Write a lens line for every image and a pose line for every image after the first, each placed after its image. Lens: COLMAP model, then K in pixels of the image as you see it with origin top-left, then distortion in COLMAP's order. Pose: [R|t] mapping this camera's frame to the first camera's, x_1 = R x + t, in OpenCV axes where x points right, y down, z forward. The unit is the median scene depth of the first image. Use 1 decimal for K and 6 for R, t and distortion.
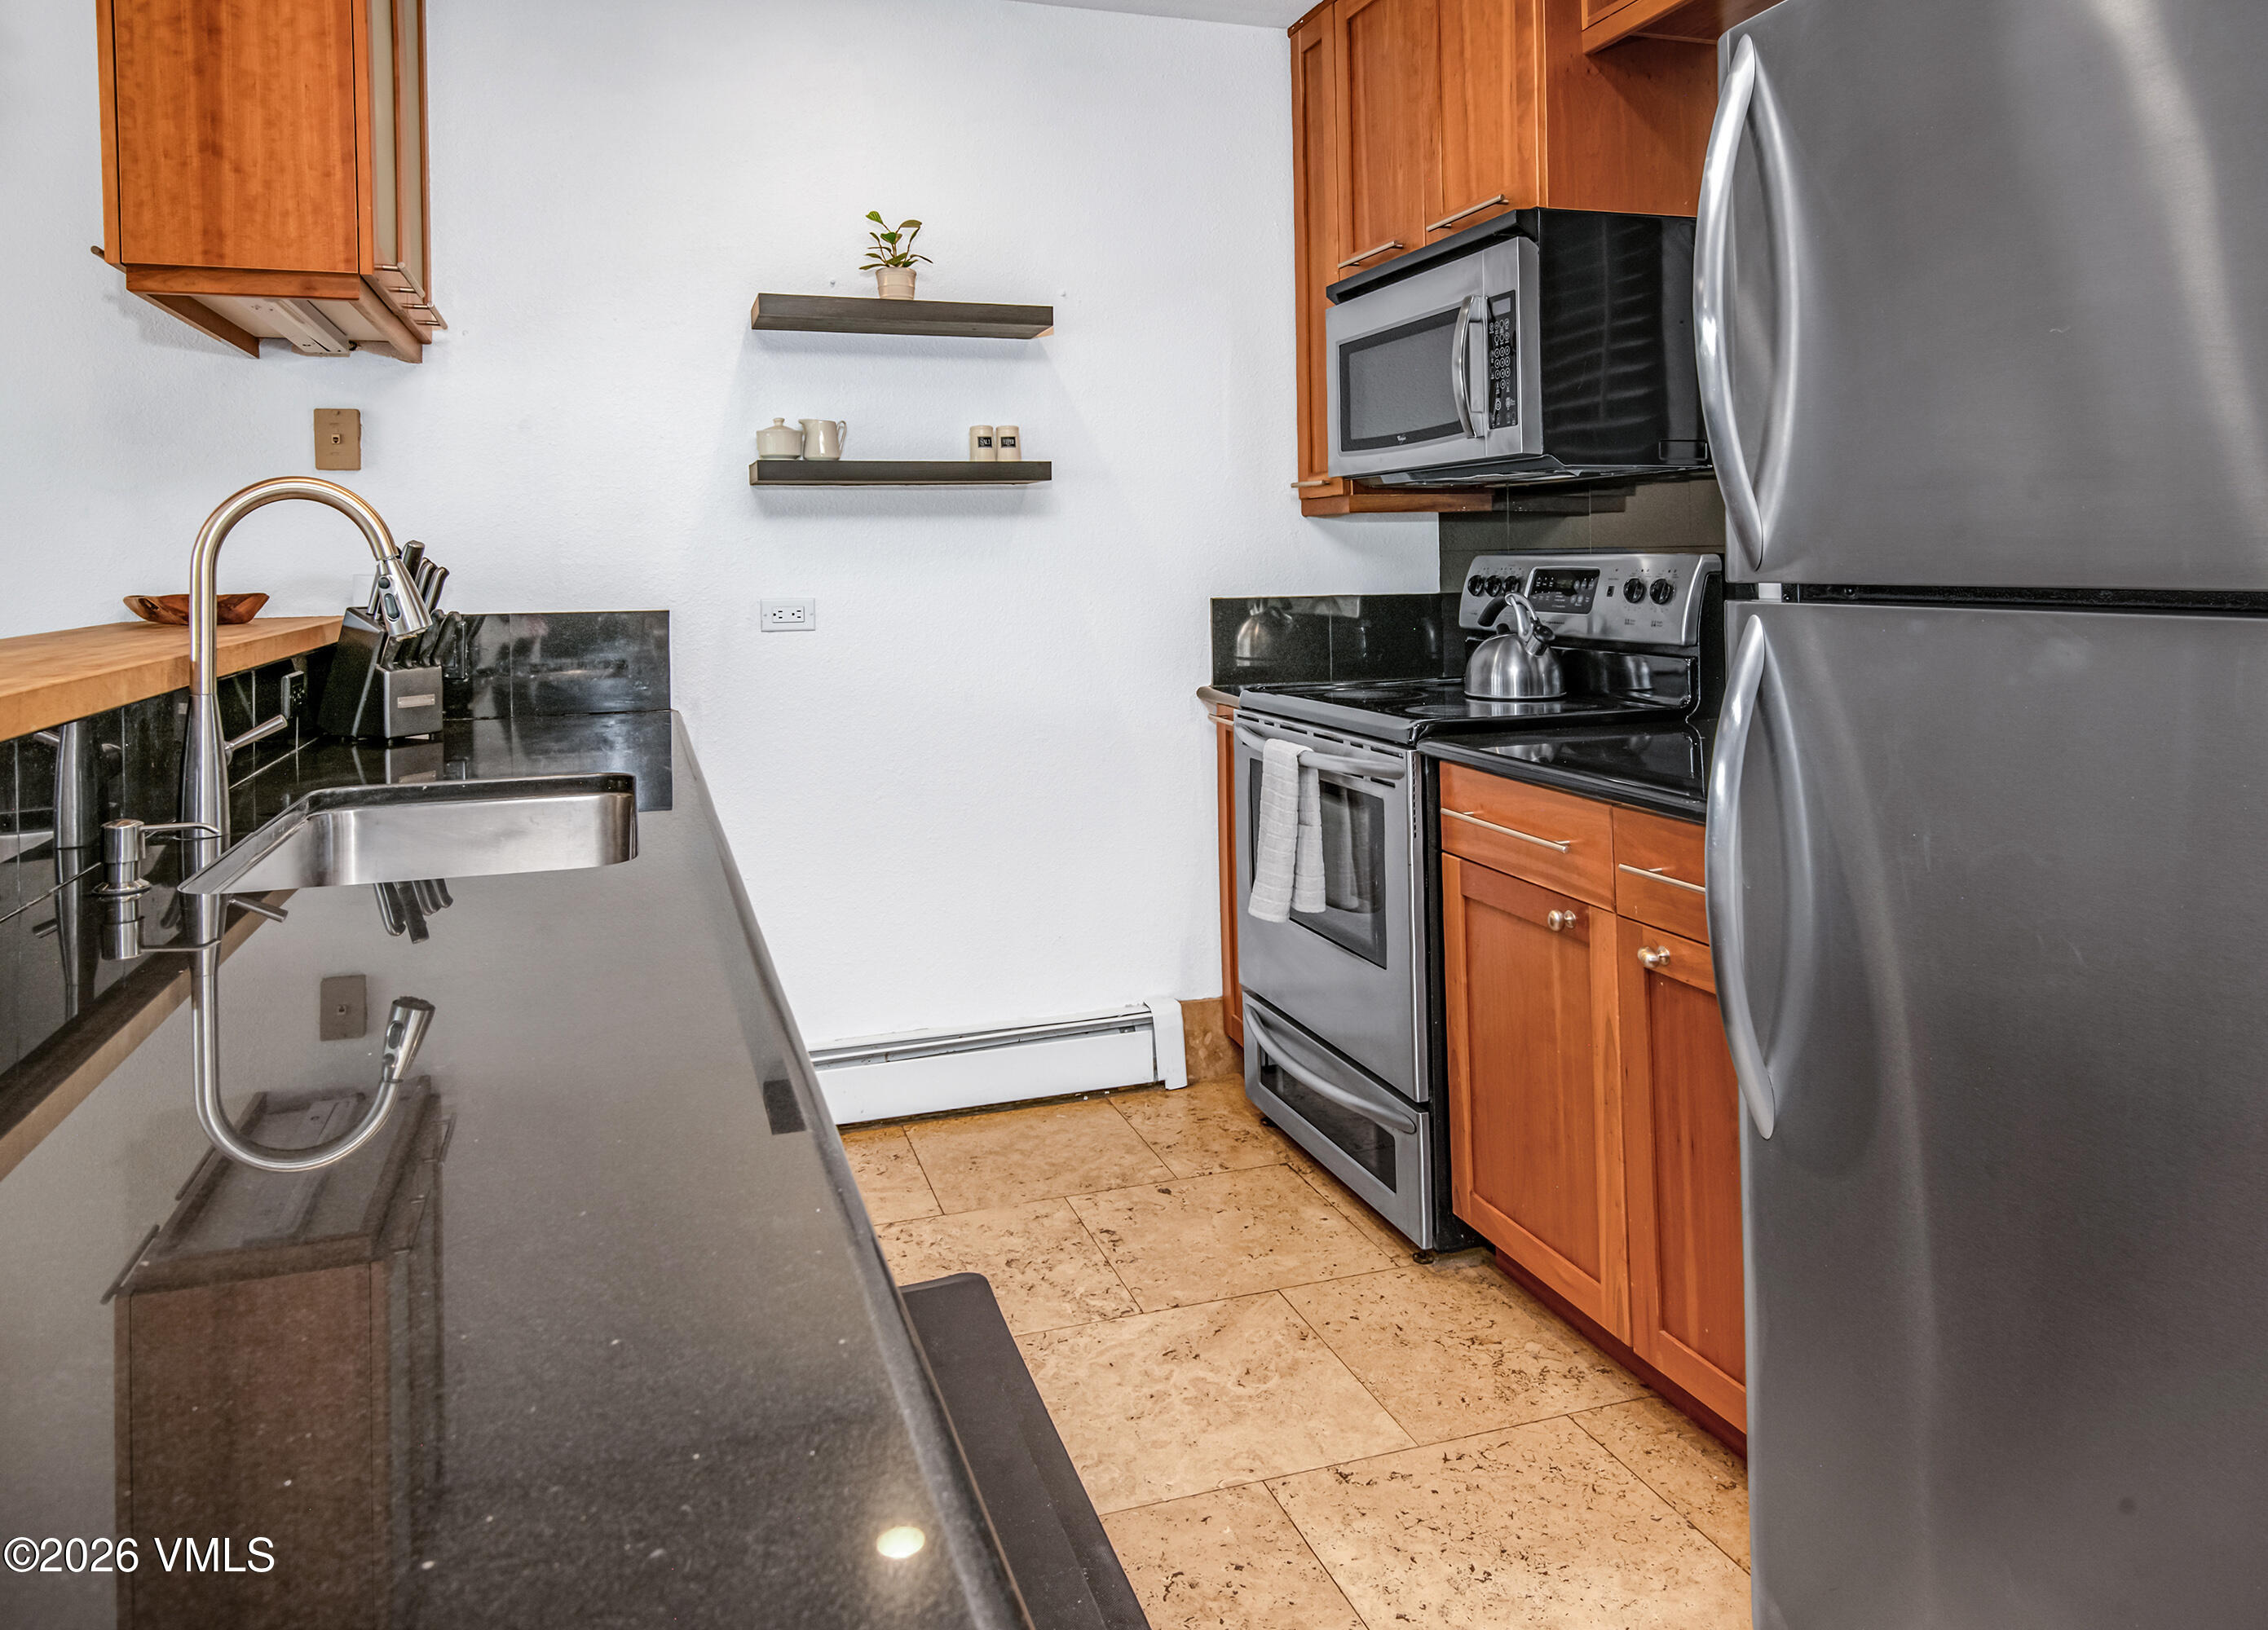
lens RADIAL K [[1431.5, 0, 1112.4], [0, 1431.5, 512.8], [0, 0, 1]] dist [0.019827, -0.012553]
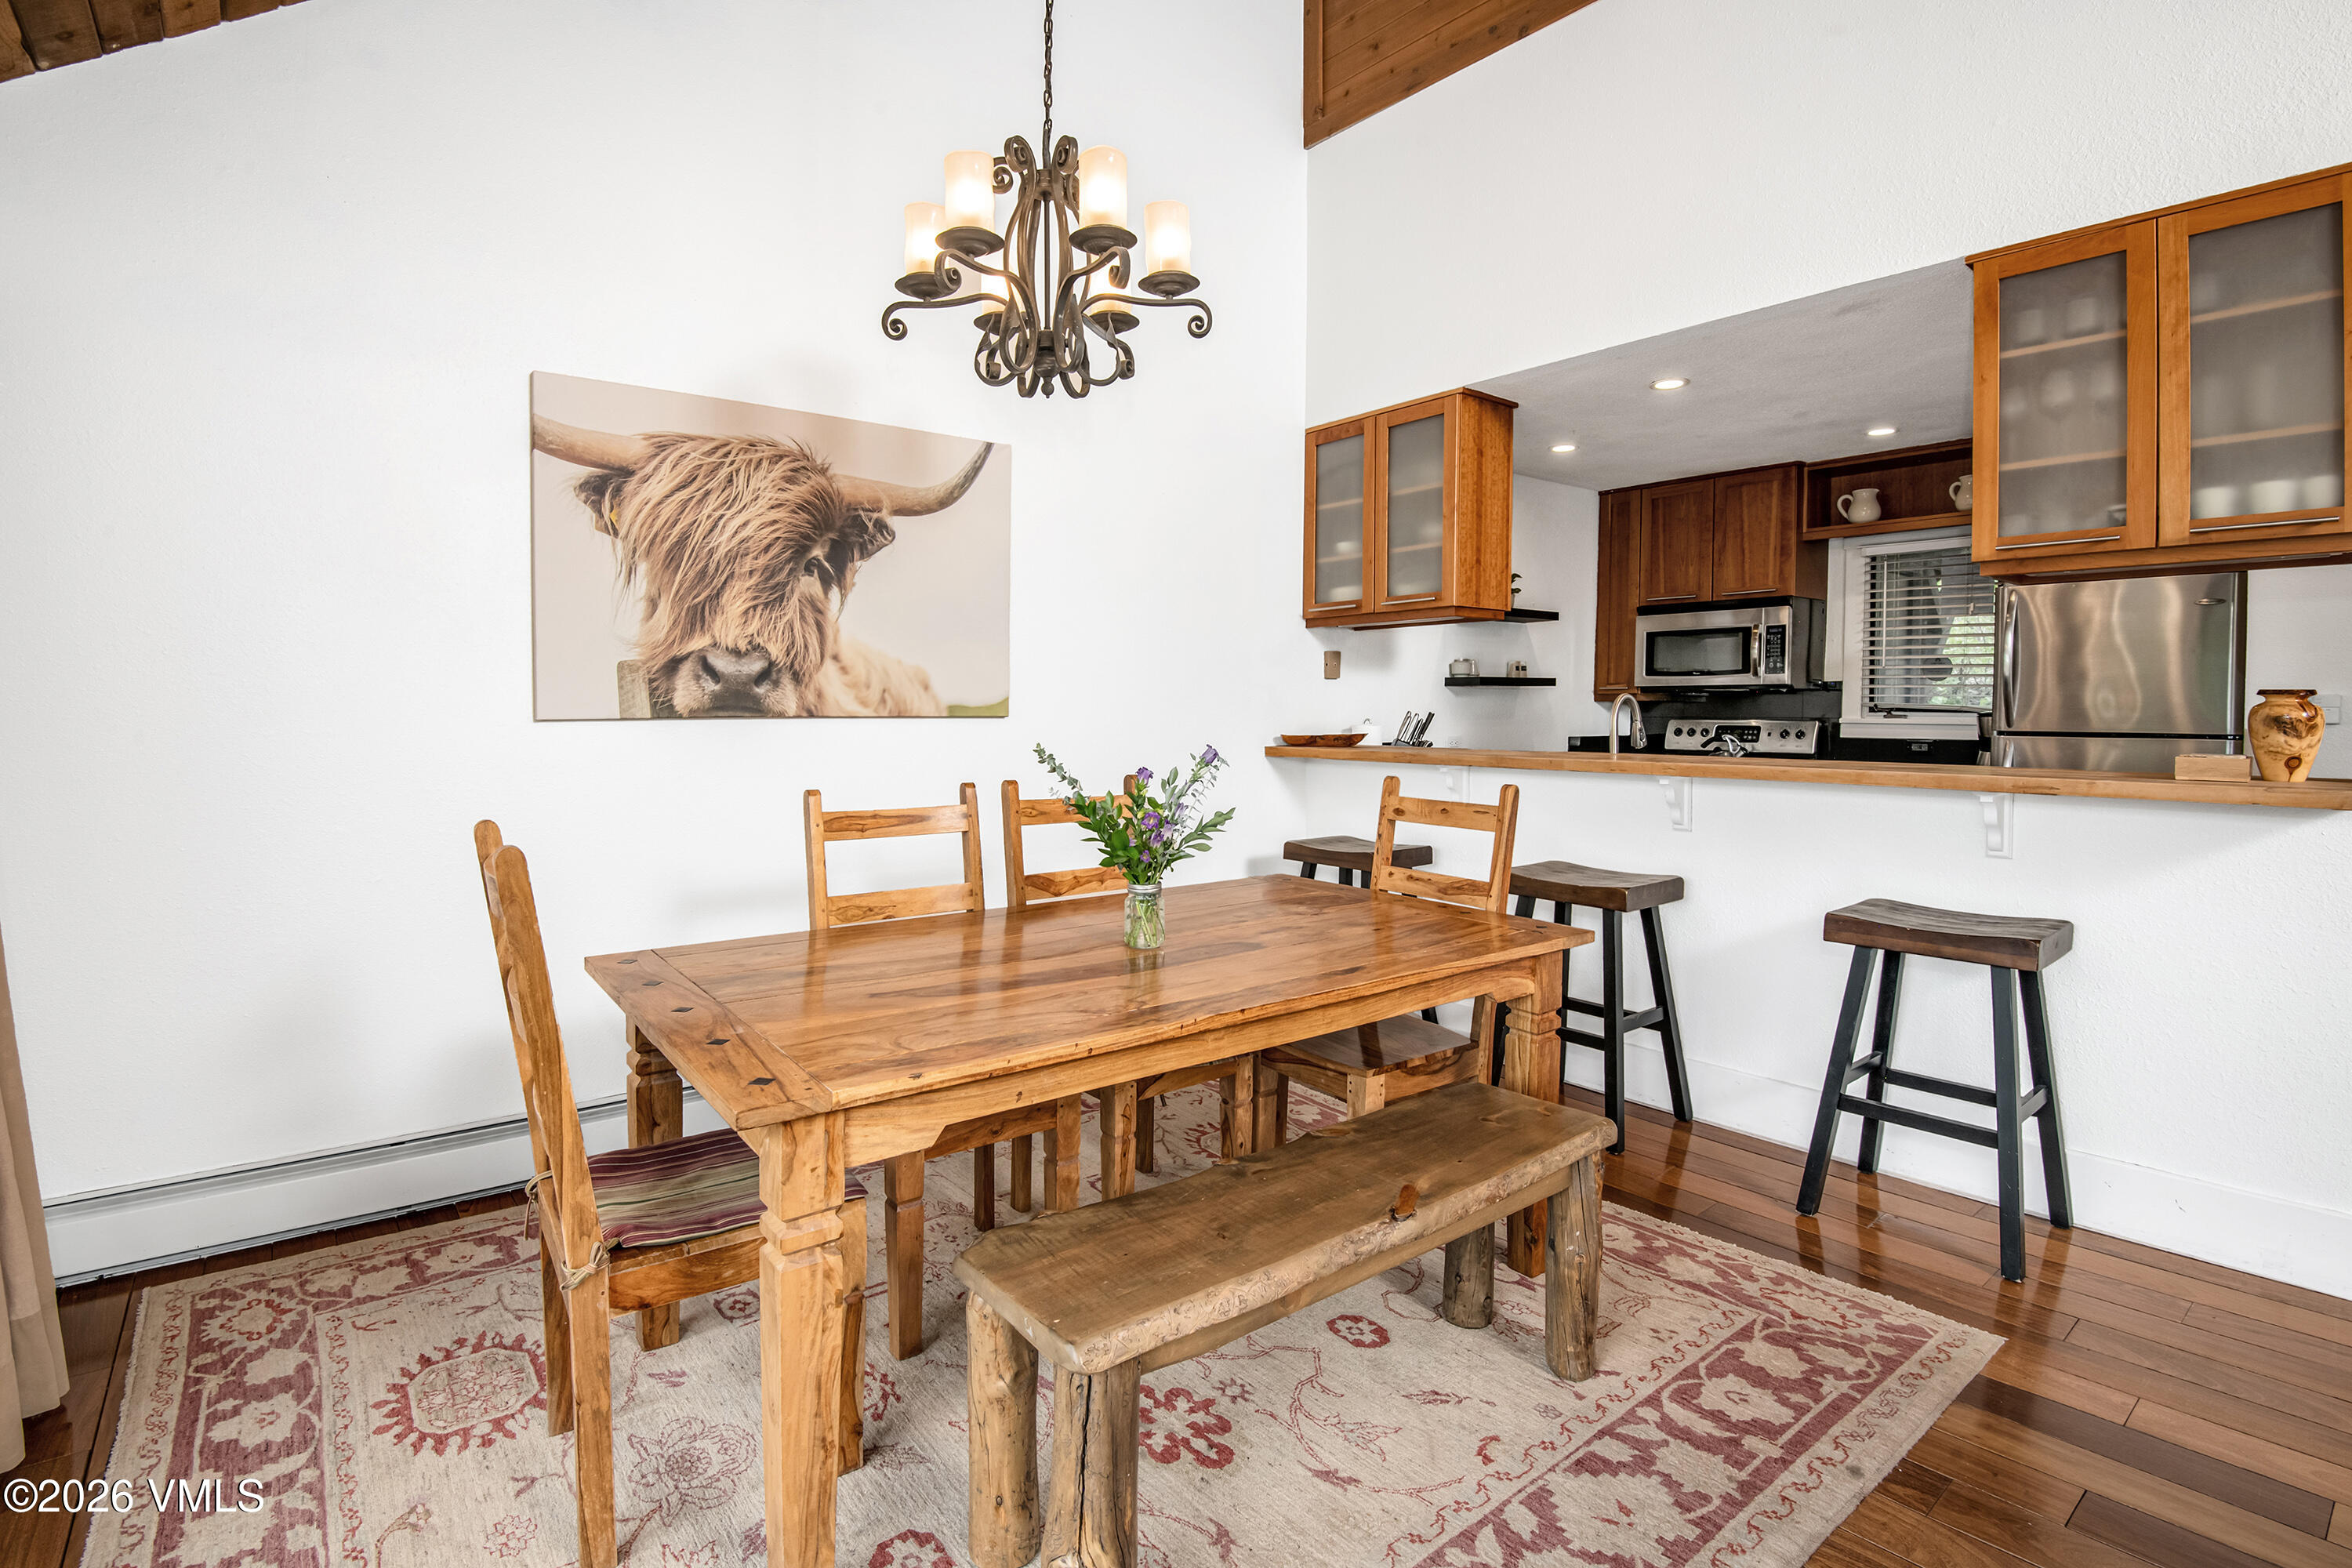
lens RADIAL K [[1105.9, 0, 1111.3], [0, 1105.9, 718.9], [0, 0, 1]] dist [-0.017658, -0.006062]
pose [[0.937199, 0.009448, 0.348666, -1.370409], [-0.023231, 0.999104, 0.035371, -0.016133], [-0.348020, -0.041249, 0.936579, -0.446619]]
